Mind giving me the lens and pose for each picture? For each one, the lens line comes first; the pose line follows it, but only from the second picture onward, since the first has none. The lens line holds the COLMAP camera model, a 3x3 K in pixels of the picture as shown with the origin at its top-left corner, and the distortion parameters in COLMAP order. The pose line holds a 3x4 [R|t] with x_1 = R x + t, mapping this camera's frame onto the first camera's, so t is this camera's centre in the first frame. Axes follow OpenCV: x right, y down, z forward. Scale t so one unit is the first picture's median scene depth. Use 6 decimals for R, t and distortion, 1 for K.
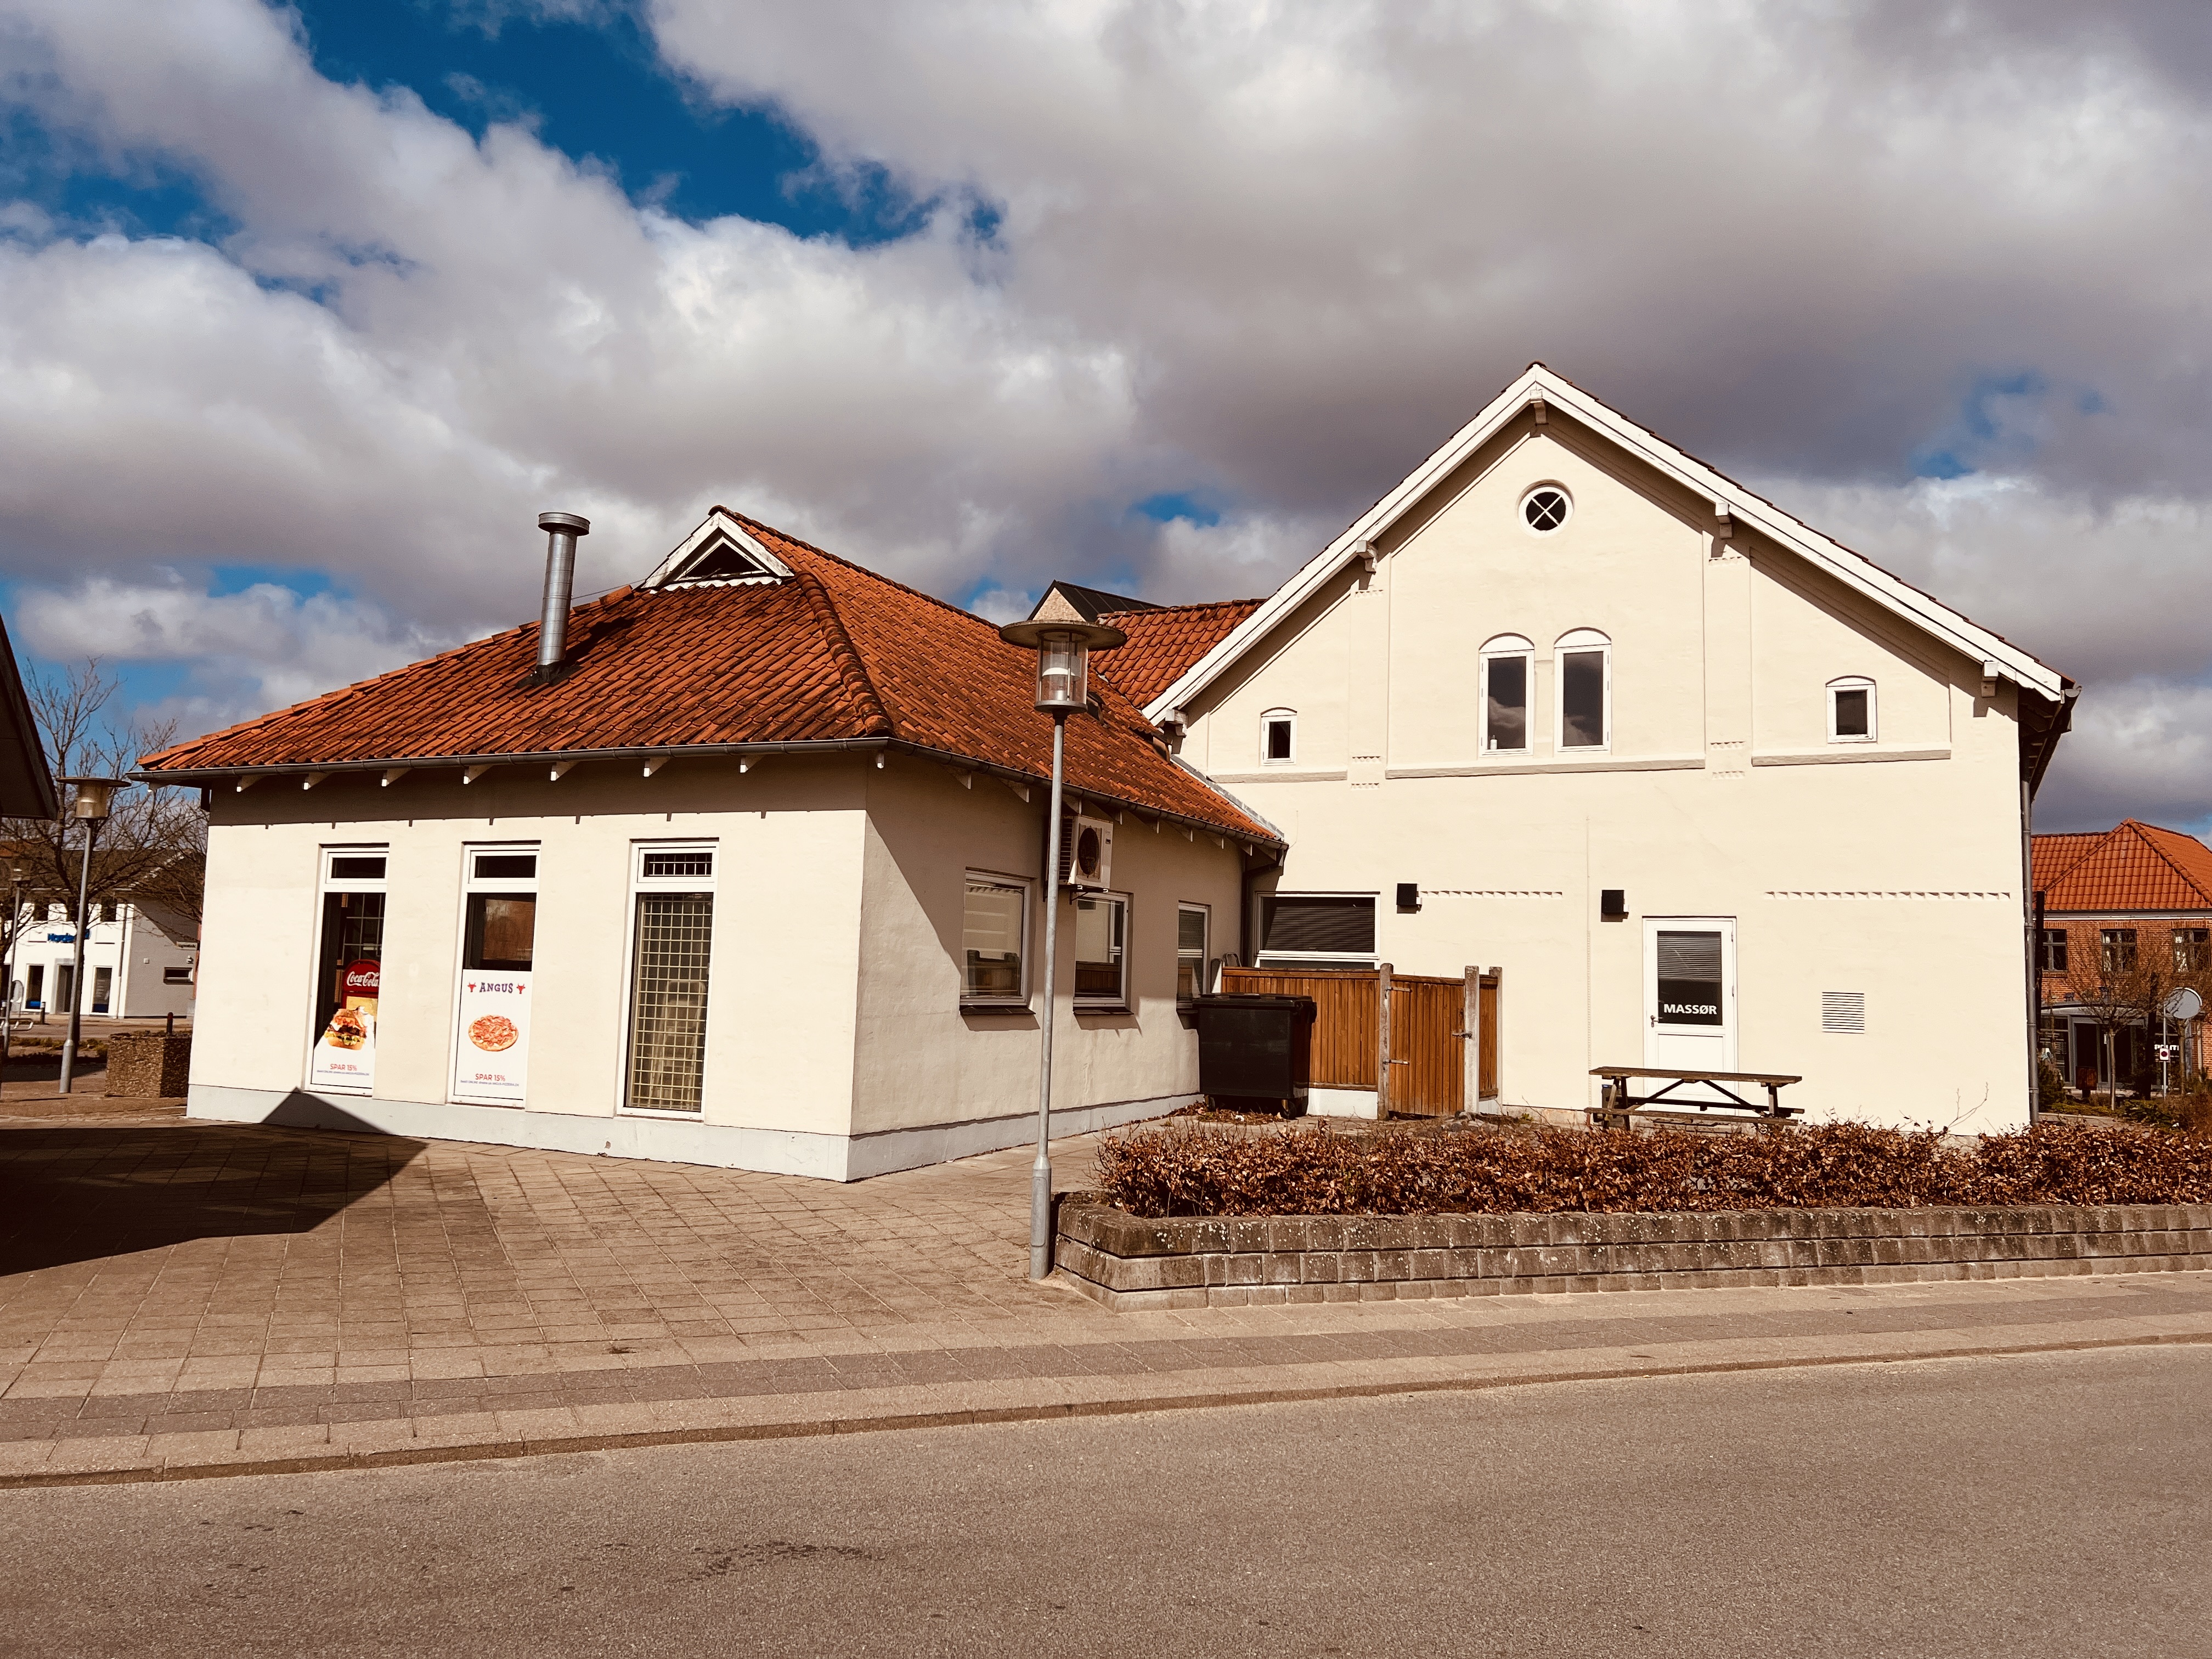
lens RADIAL K [[1704.4, 0, 1106.0], [0, 1704.4, 829.5], [0, 0, 1]] dist [0.075712, -0.132957]
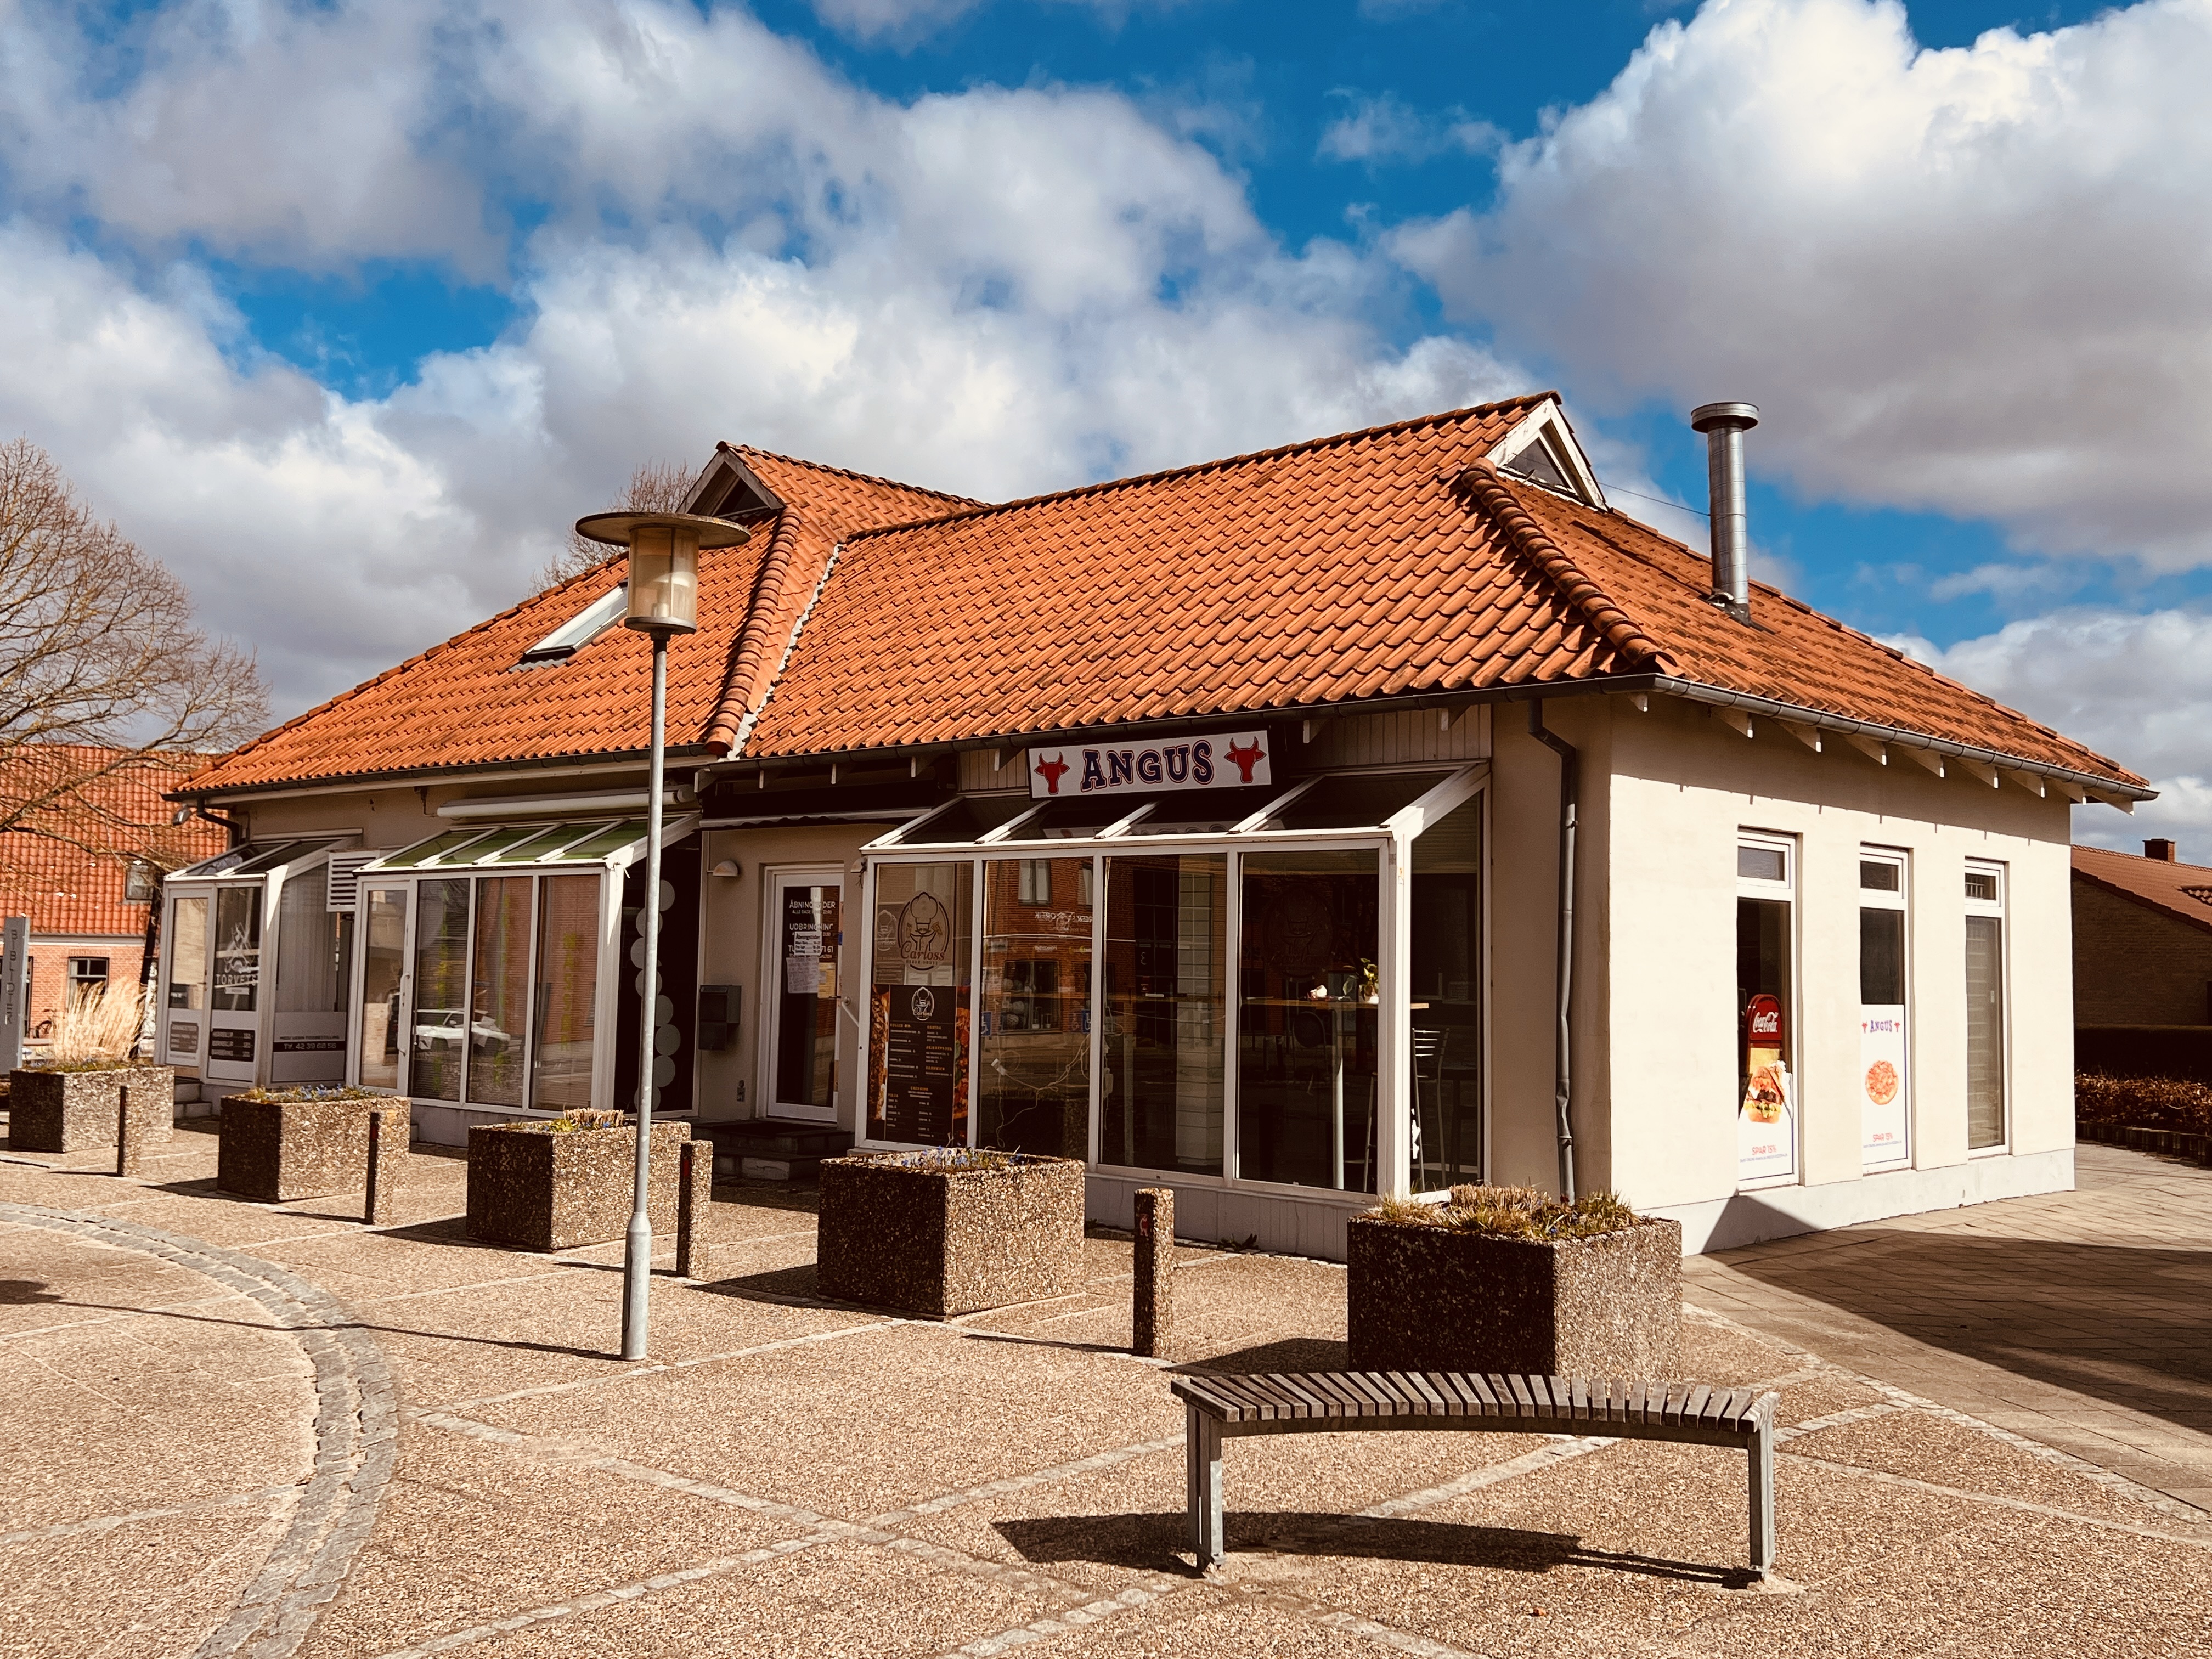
lens RADIAL K [[2116.6, 0, 1106.0], [0, 2116.6, 829.5], [0, 0, 1]] dist [0.098805, -0.206049]
pose [[0.237535, 0.034135, 0.970779, -1.211541], [-0.106043, 0.994321, -0.009016, 0.040487], [-0.965573, -0.100802, 0.239806, 0.953659]]
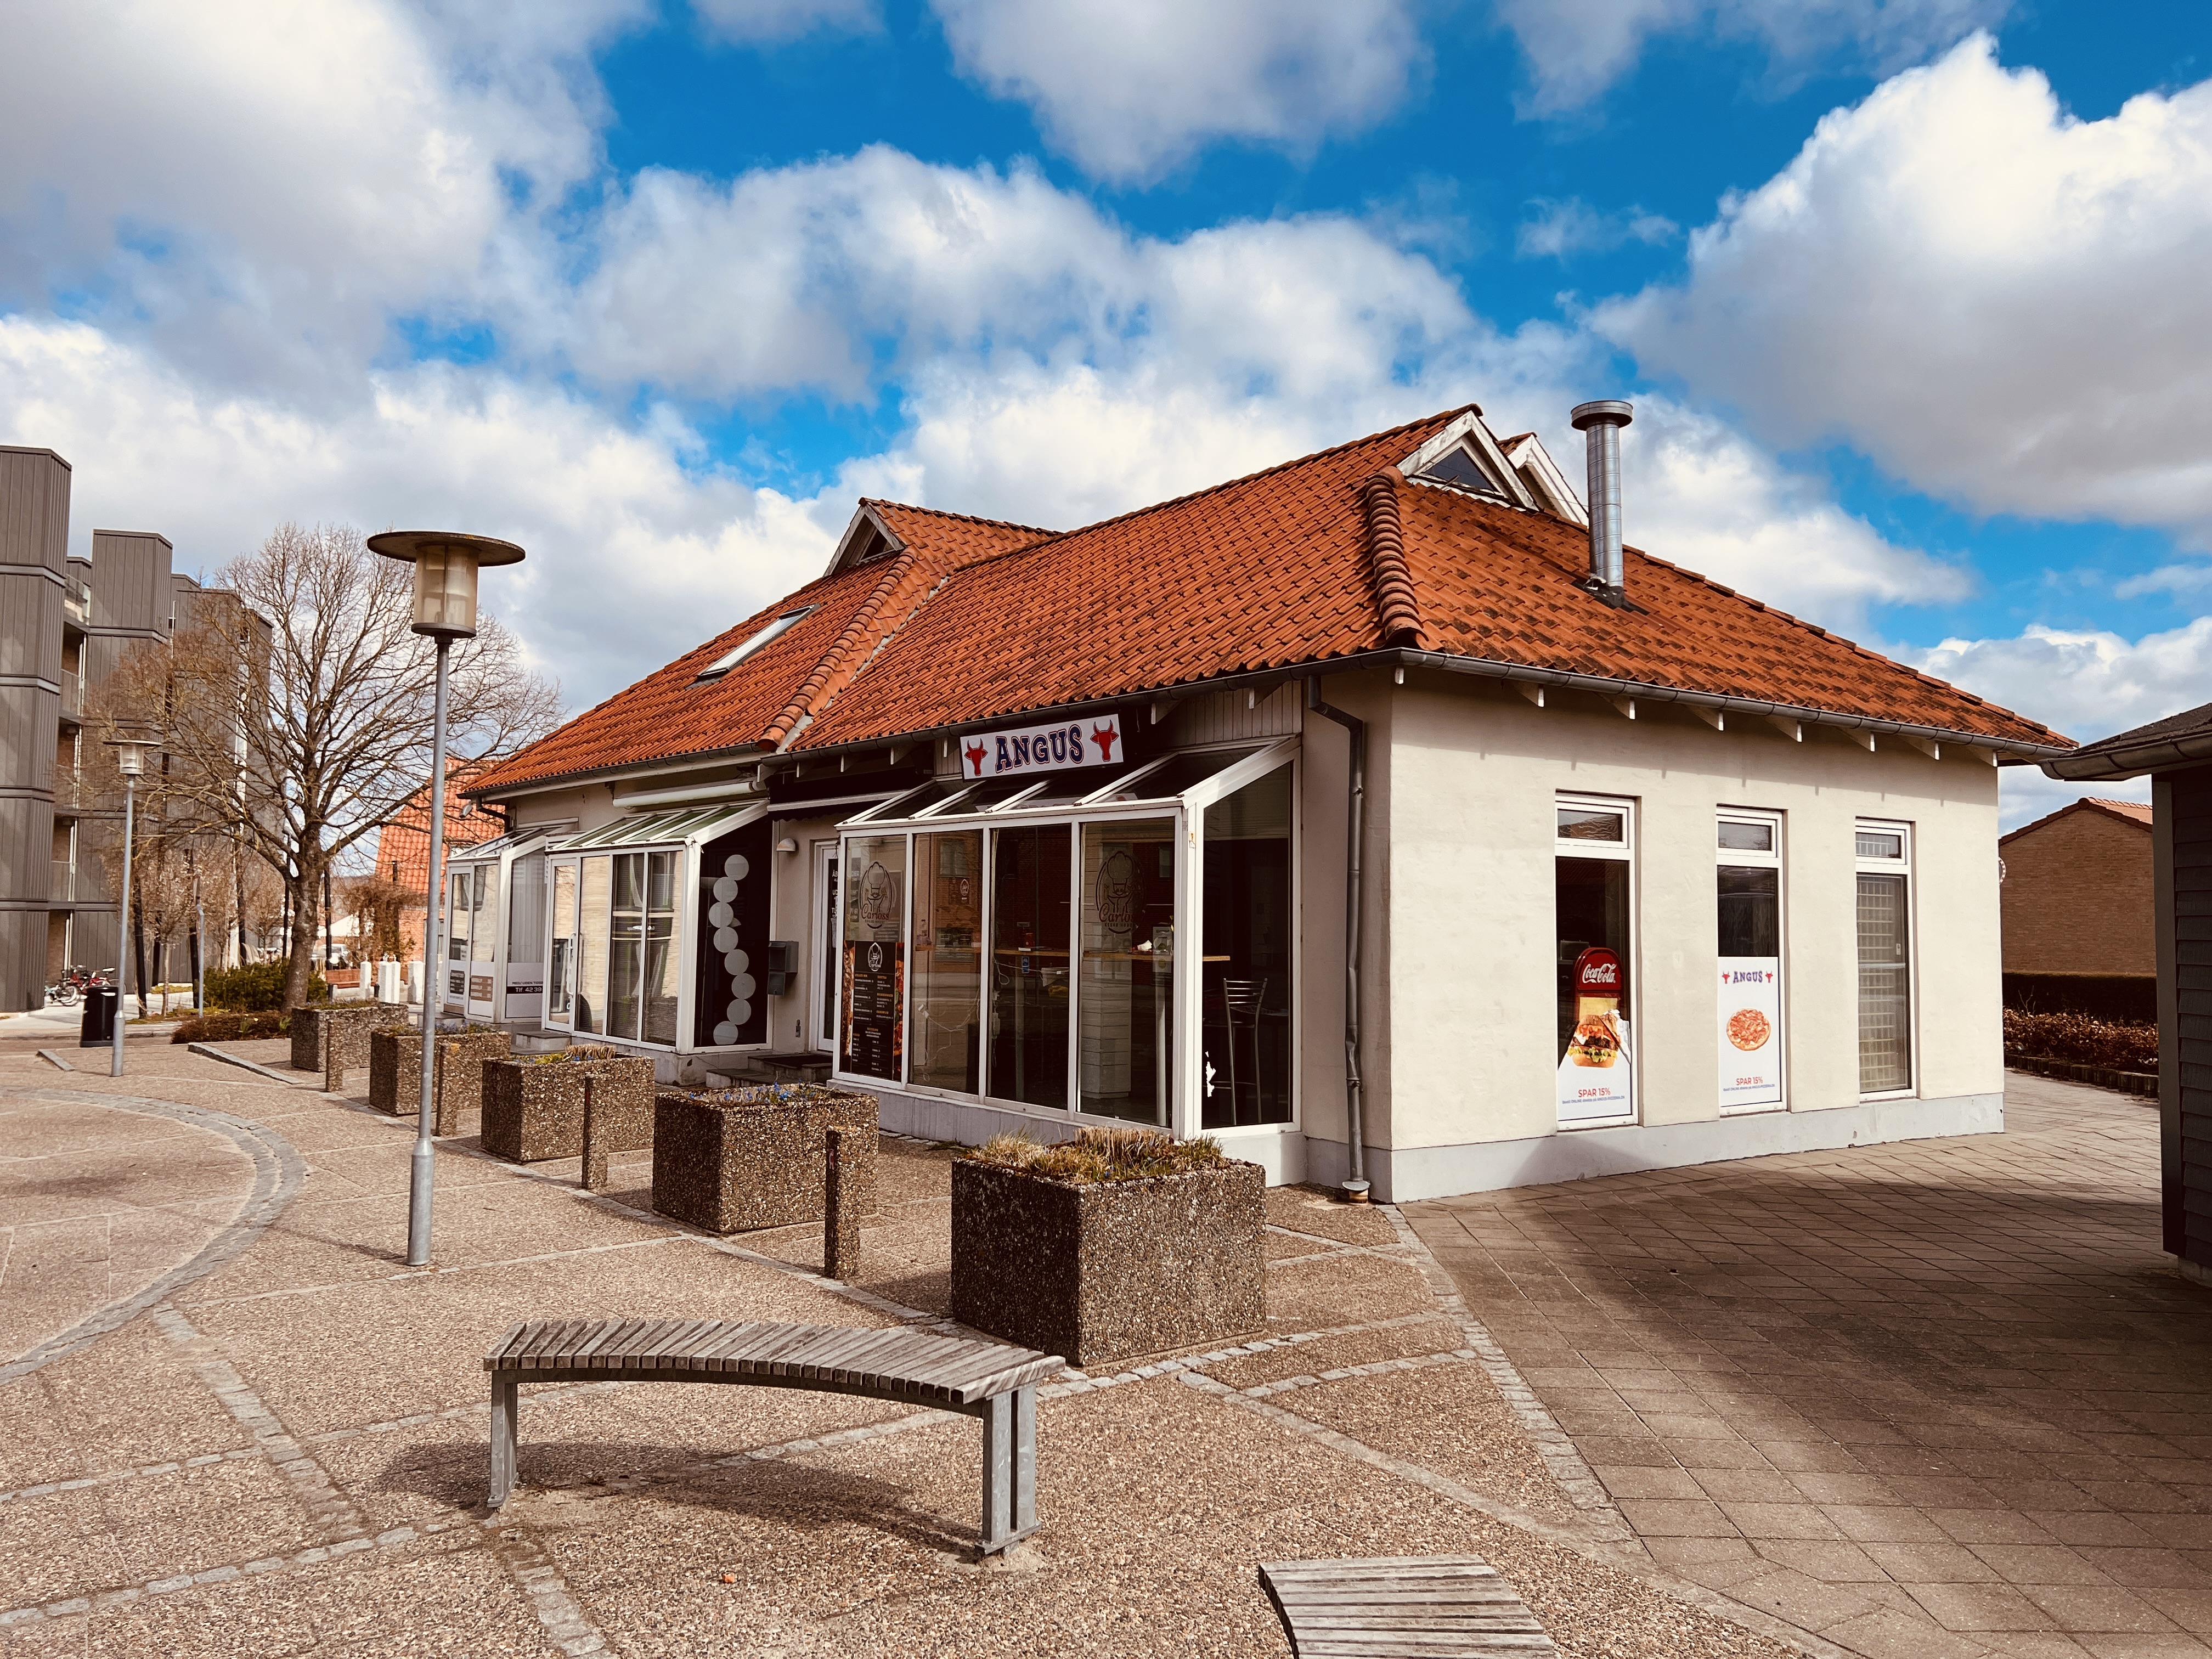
lens RADIAL K [[1691.5, 0, 1088.1], [0, 1691.5, 772.2], [0, 0, 1]] dist [0.019518, -0.002602]
pose [[0.415478, 0.053088, 0.908053, -1.088096], [-0.090216, 0.995778, -0.016939, 0.028424], [-0.905118, -0.074883, 0.418514, 0.808239]]
